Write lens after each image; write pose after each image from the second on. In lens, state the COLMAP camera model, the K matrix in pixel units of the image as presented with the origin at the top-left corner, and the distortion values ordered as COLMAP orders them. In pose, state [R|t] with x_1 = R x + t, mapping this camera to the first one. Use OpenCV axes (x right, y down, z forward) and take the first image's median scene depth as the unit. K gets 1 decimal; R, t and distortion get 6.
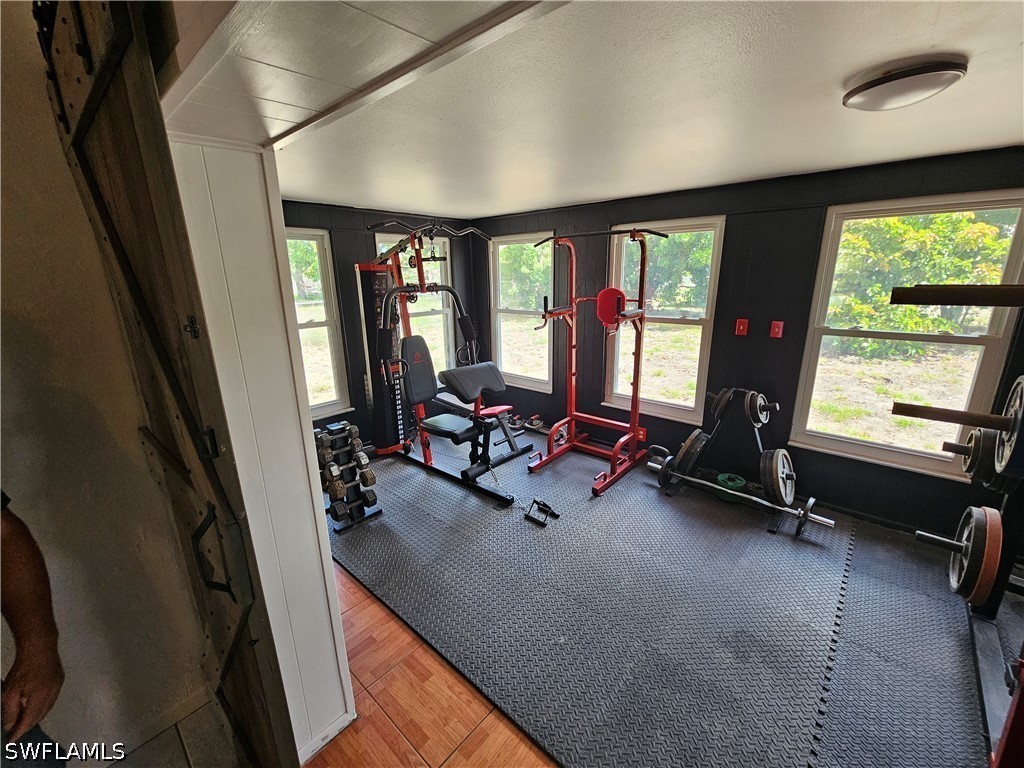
lens RADIAL K [[420.4, 0, 514.4], [0, 420.4, 383.4], [0, 0, 1]] dist [-0.001272, 0.000394]
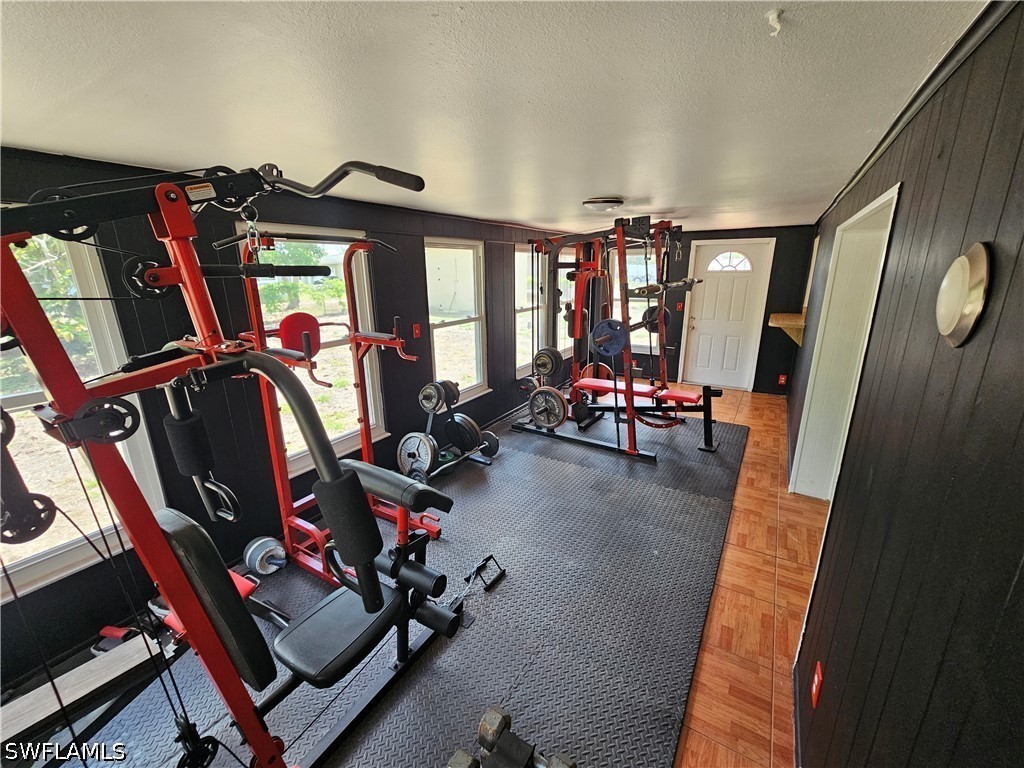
lens RADIAL K [[420.4, 0, 514.9], [0, 420.4, 386.0], [0, 0, 1]] dist [-0.001272, 0.000394]
pose [[-0.173260, -0.246877, 0.953432, -0.992805], [0.263163, 0.921269, 0.286372, -0.396432], [-0.949066, 0.300525, -0.094650, 1.375646]]
